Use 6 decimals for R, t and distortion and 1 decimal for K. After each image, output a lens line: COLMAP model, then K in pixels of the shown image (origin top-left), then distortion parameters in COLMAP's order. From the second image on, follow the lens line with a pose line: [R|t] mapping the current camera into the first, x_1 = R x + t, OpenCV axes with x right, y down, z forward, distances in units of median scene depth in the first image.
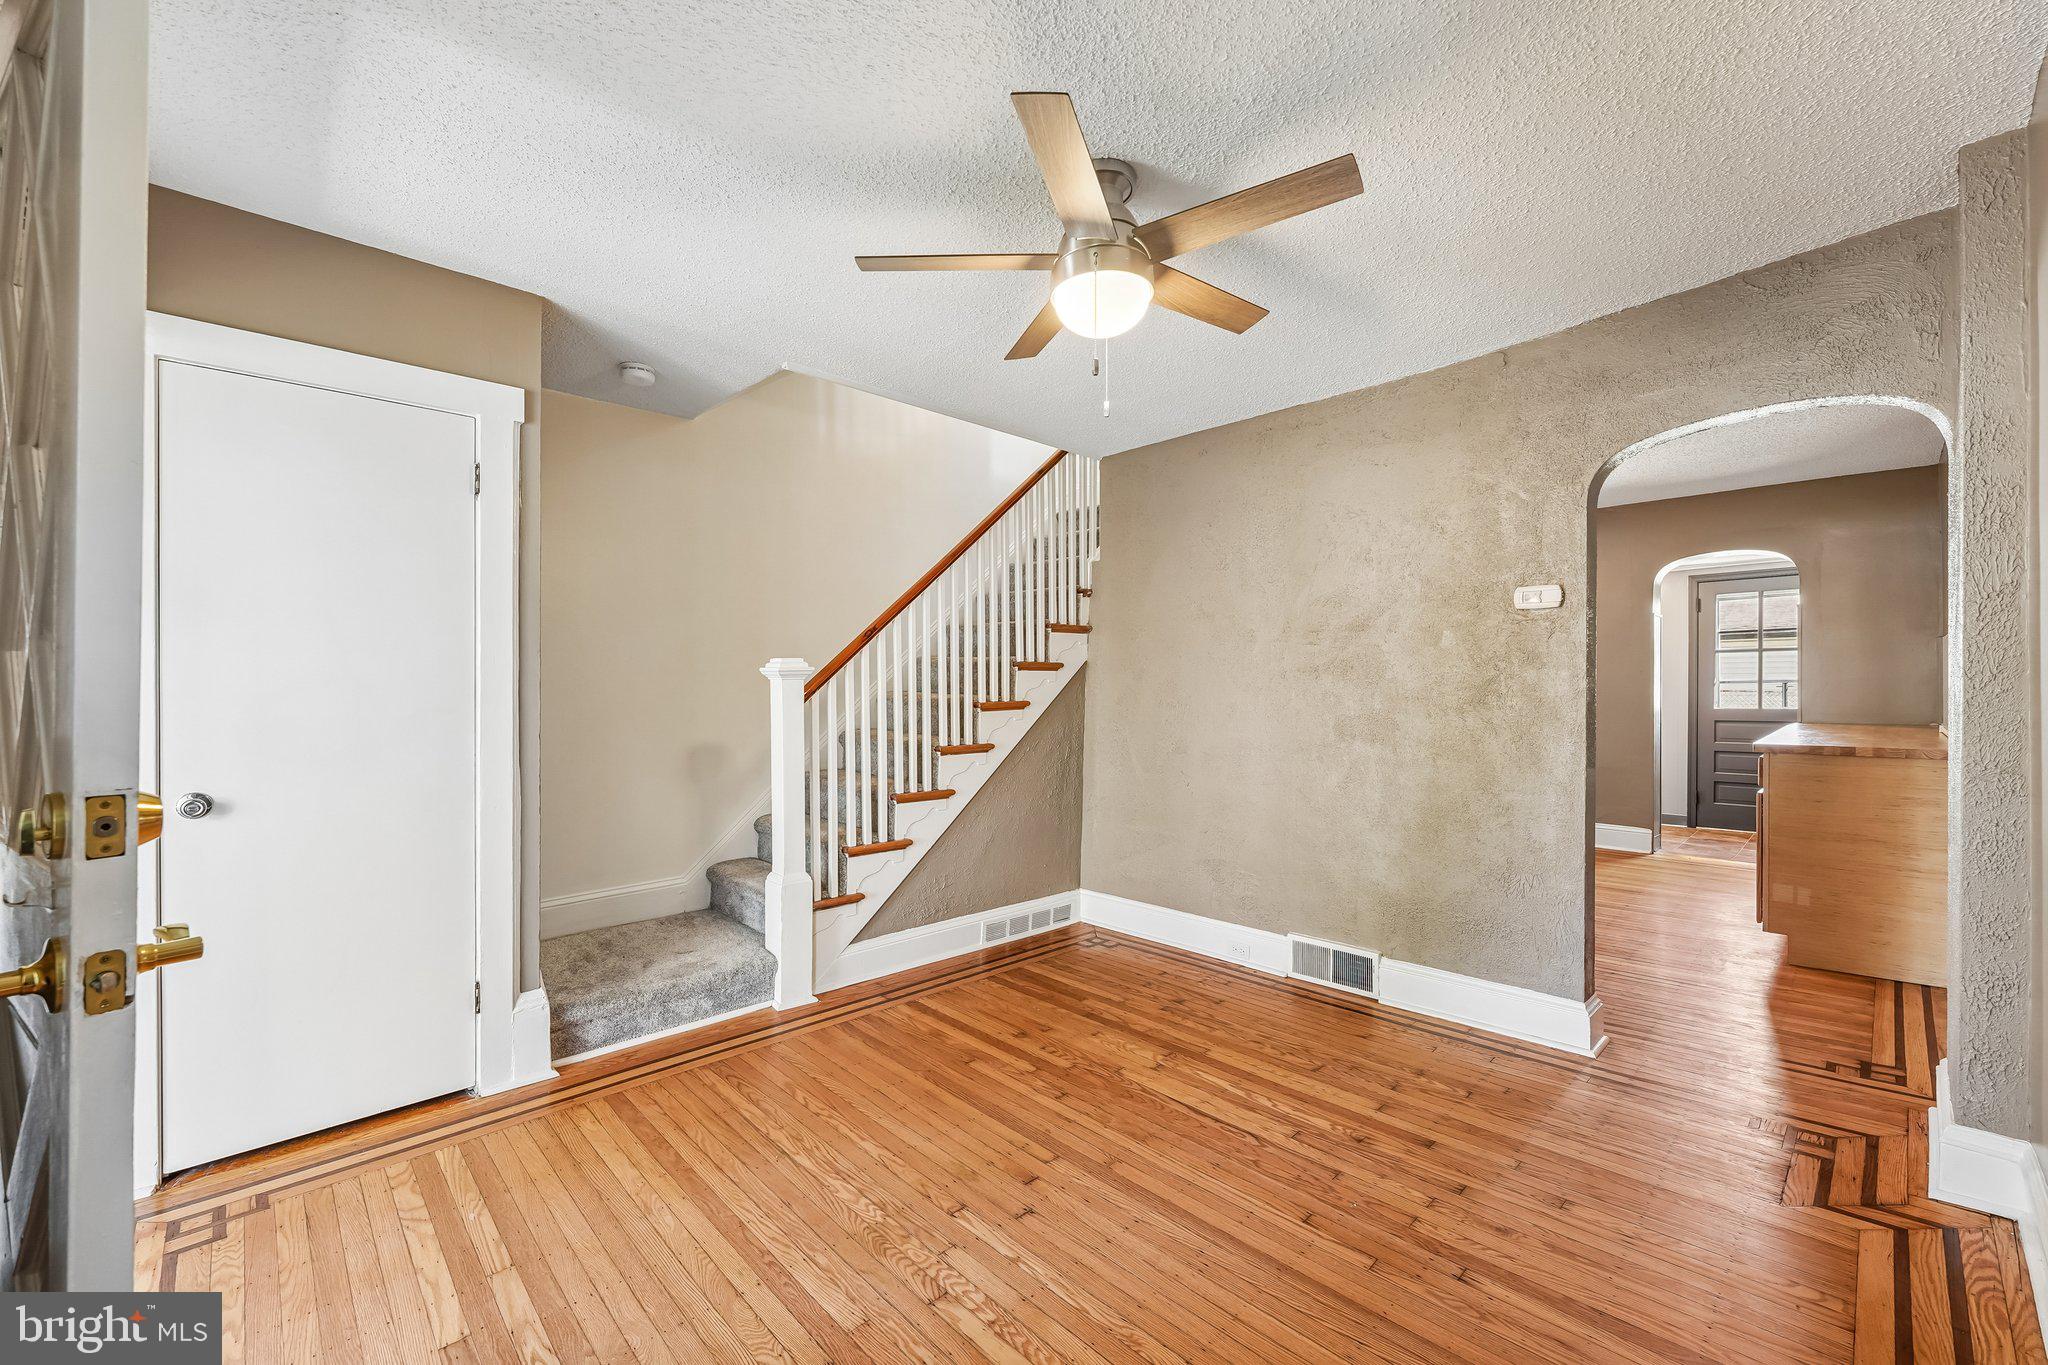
lens RADIAL K [[811.7, 0, 1020.7], [0, 811.7, 683.7], [0, 0, 1]] dist [-0.000895, 0.000303]
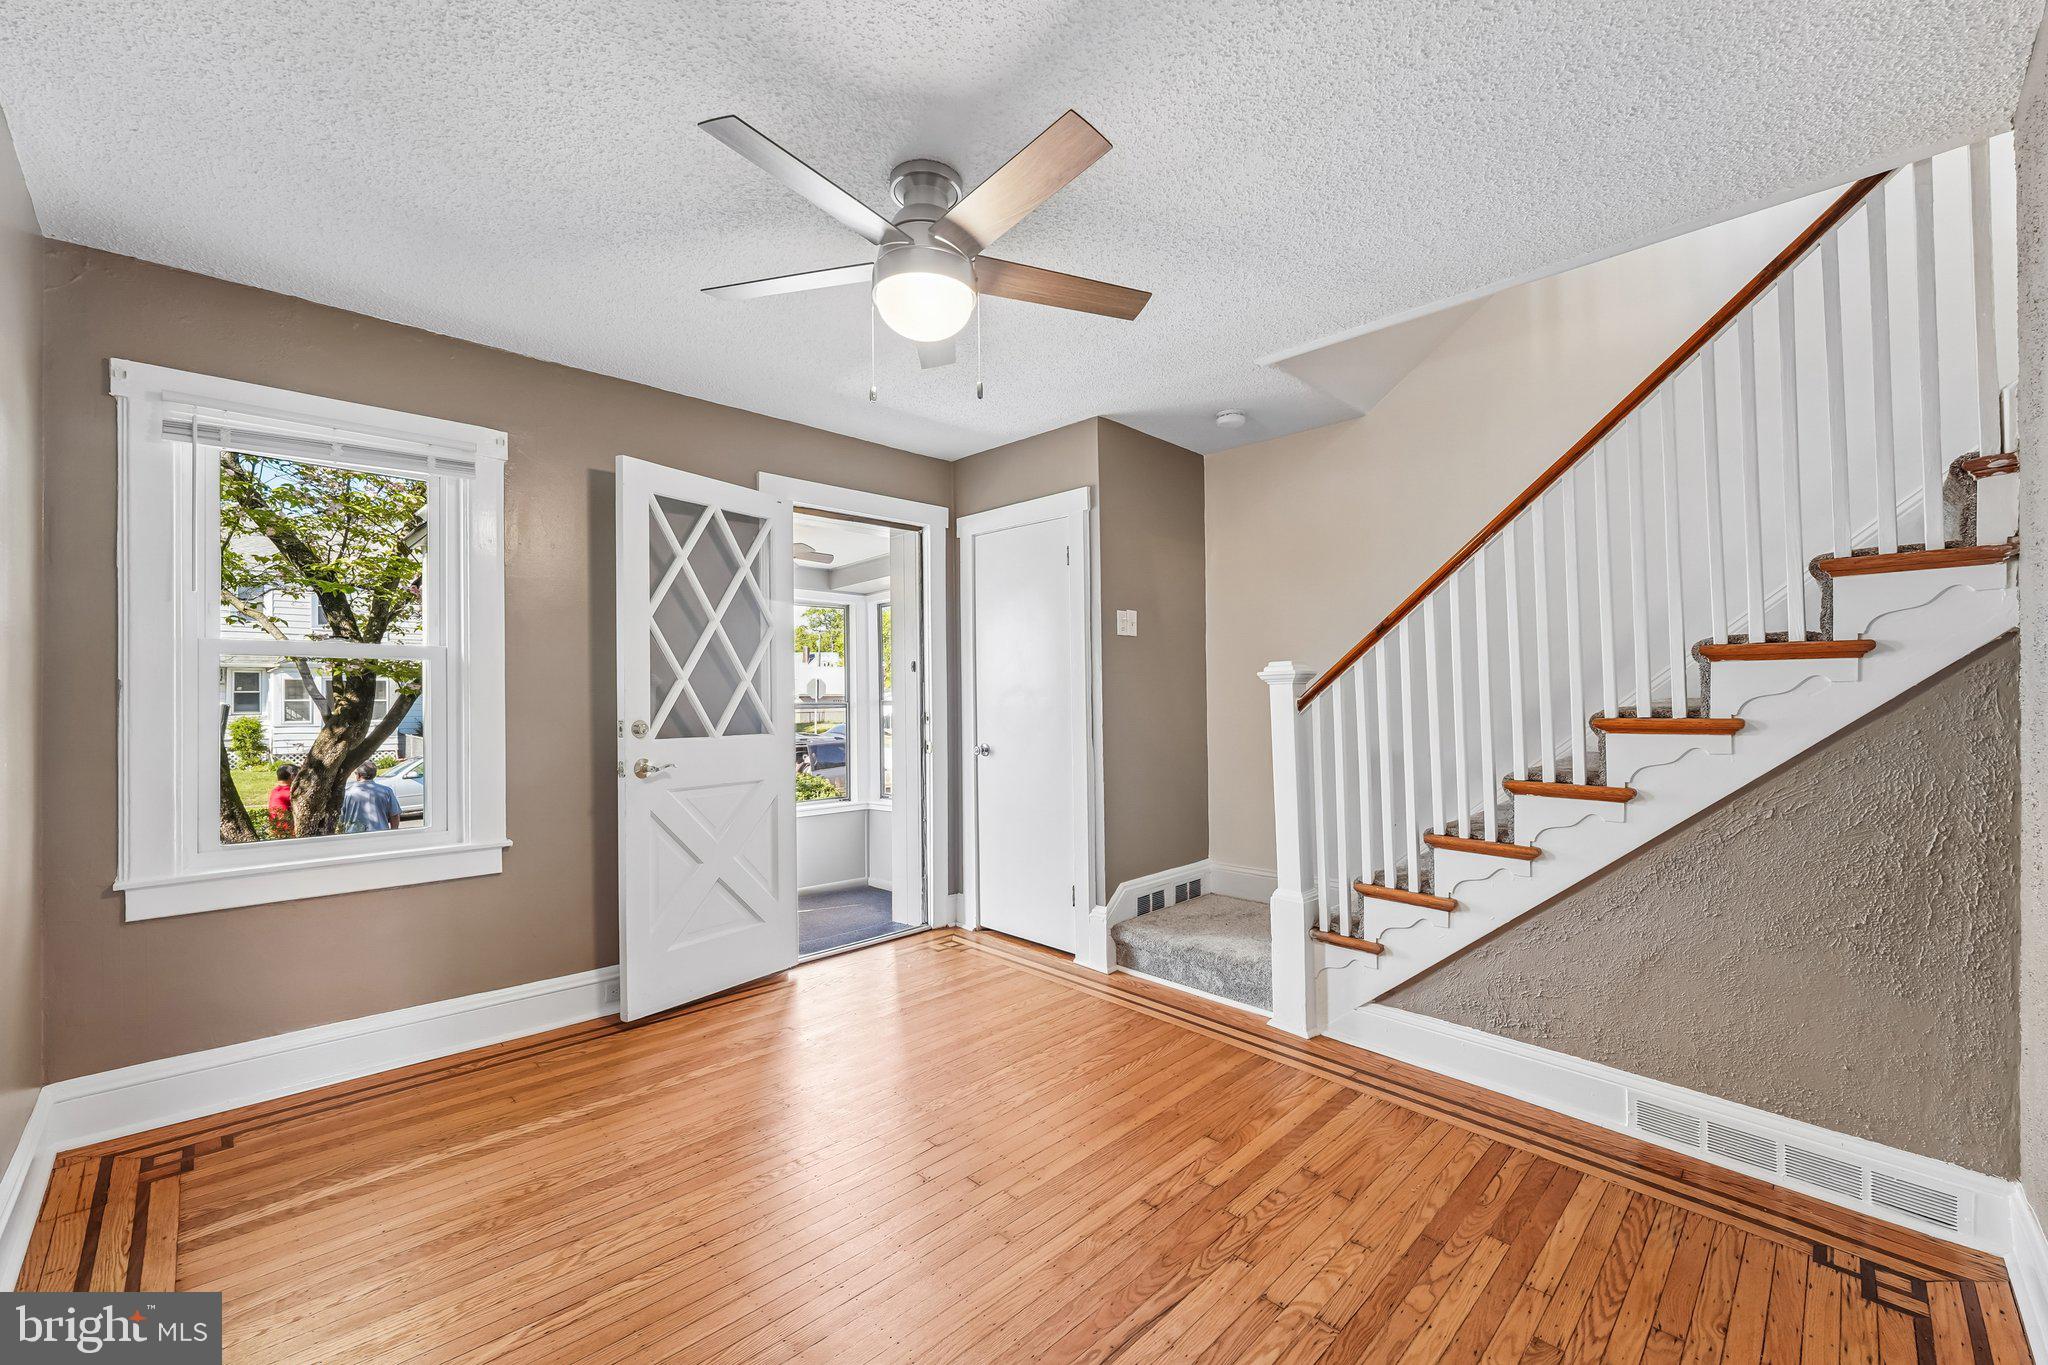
lens RADIAL K [[832.2, 0, 1024.0], [0, 832.2, 682.5], [0, 0, 1]] dist [0.004265, 0.000466]
pose [[0.017269, -0.009269, -0.999808, 0.685595], [0.004368, 0.999948, -0.009194, 0.001133], [0.999841, -0.004209, 0.017309, 0.678703]]
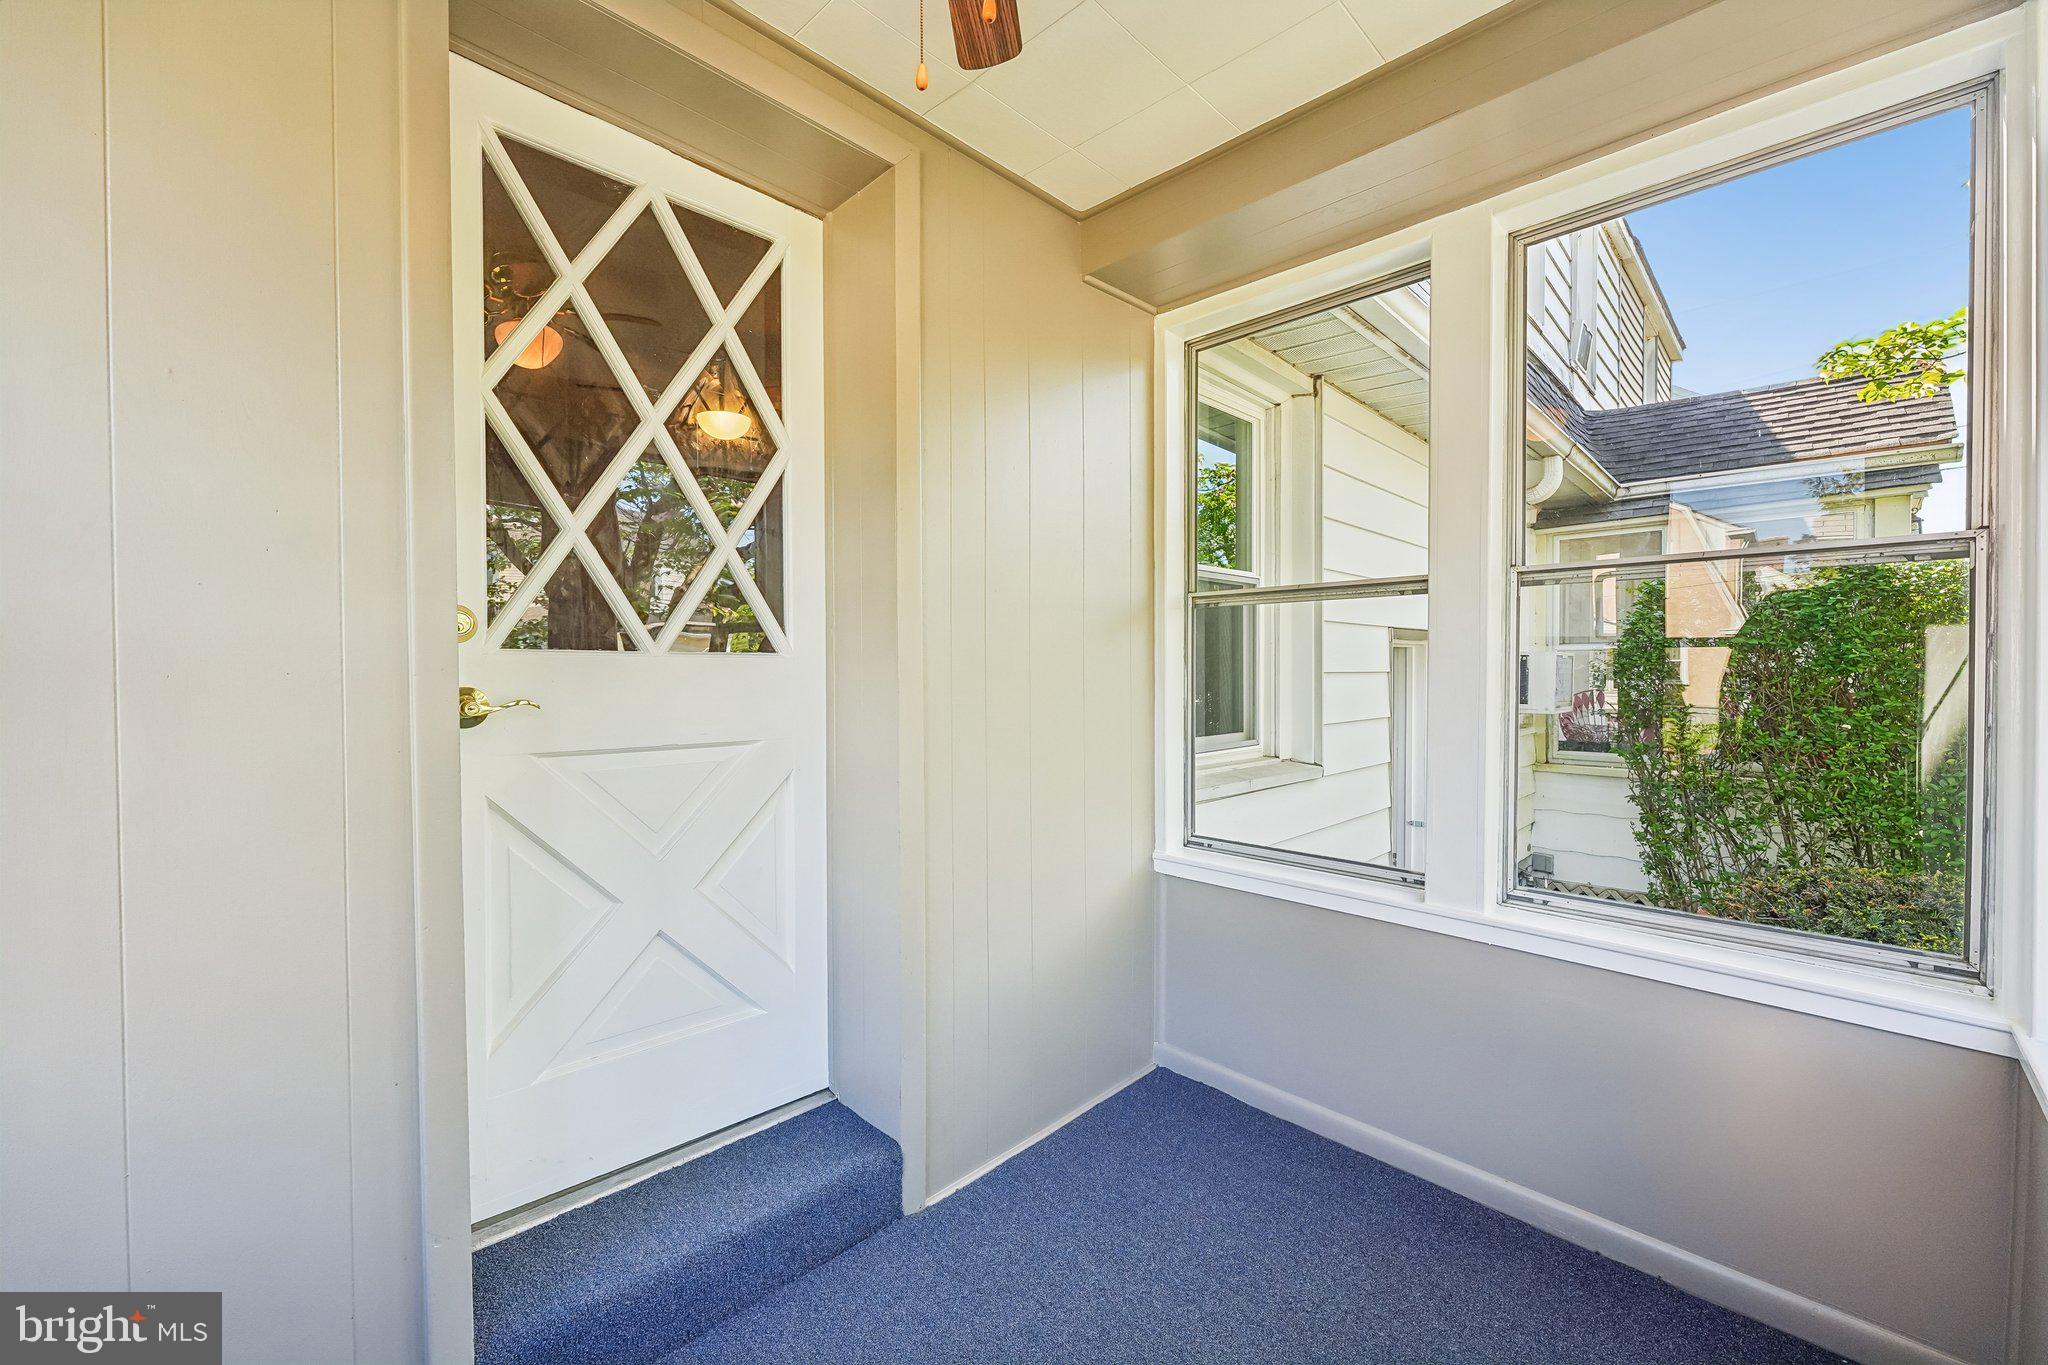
lens RADIAL K [[818.8, 0, 1024.0], [0, 818.8, 682.5], [0, 0, 1]] dist [-0.000089, 0.000192]
pose [[-0.229611, 0.020667, -0.973063, 0.080080], [0.004237, 0.999786, 0.020235, 0.067611], [0.973273, 0.000524, -0.229650, 0.654361]]
